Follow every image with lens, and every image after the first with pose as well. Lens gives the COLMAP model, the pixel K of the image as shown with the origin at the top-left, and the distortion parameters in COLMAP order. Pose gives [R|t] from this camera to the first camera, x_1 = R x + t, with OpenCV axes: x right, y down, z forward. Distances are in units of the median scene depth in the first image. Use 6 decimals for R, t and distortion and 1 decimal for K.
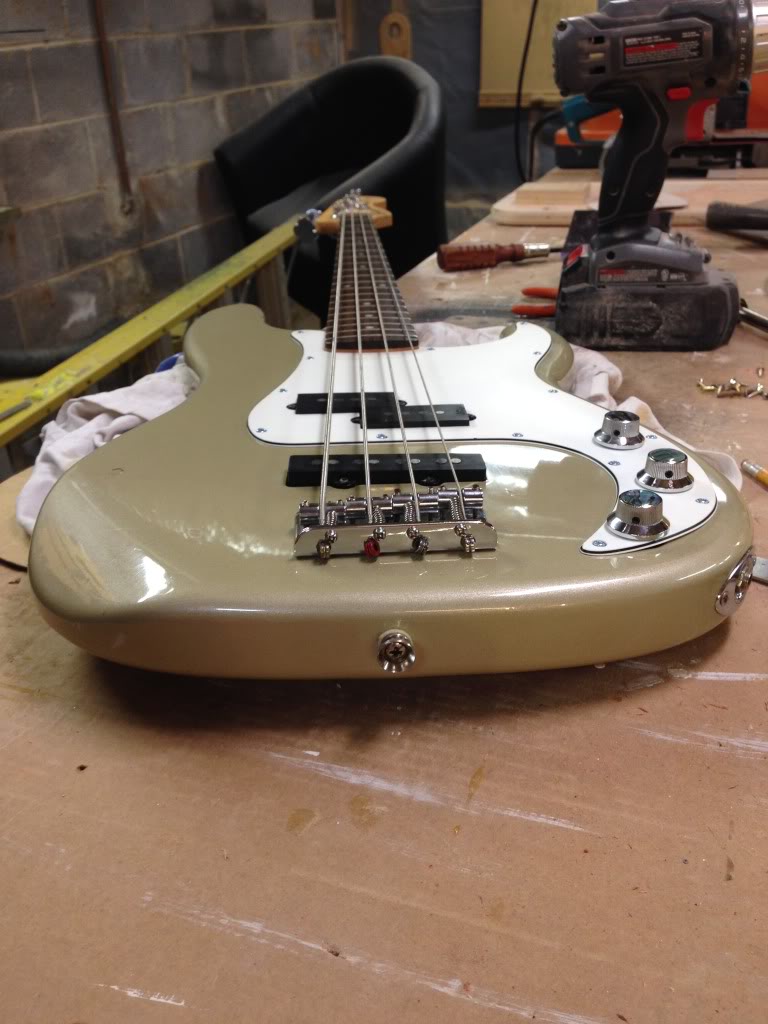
lens RADIAL K [[969.6, 0, 378.9], [0, 969.6, 511.7], [0, 0, 1]] dist [0.145042, -0.269222]
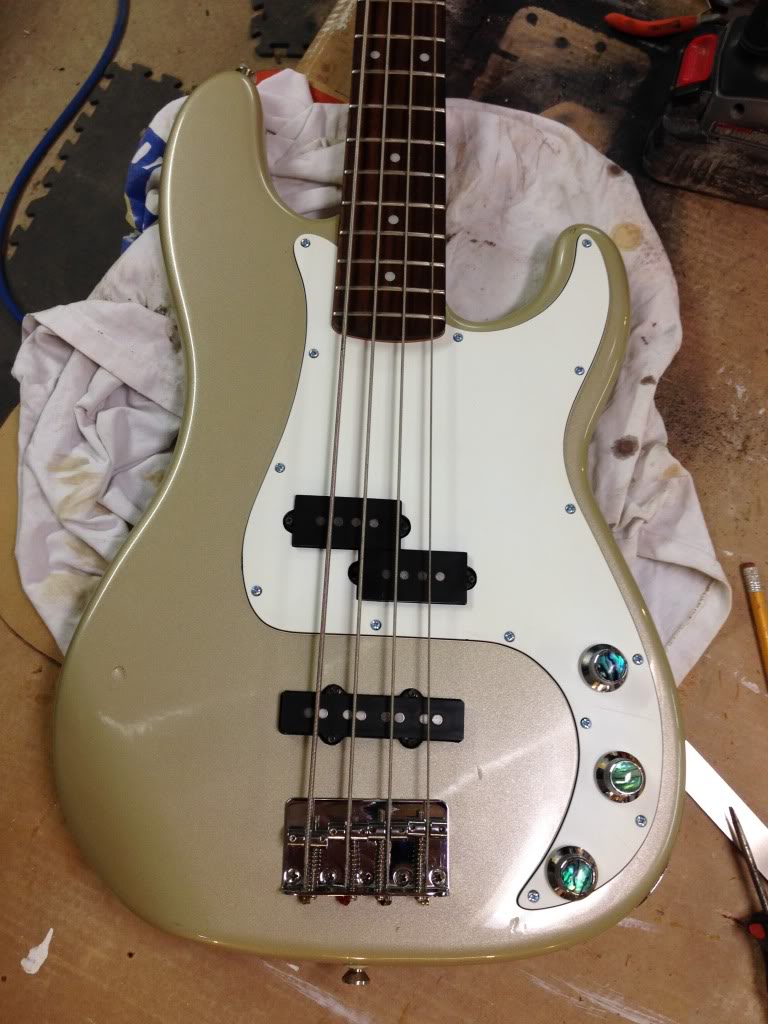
lens RADIAL K [[969.6, 0, 378.9], [0, 969.6, 511.7], [0, 0, 1]] dist [0.145042, -0.269222]
pose [[0.995659, 0.089102, 0.026923, -0.028309], [-0.077427, 0.632263, 0.770875, -0.836419], [0.051664, -0.769613, 0.636417, 0.403840]]
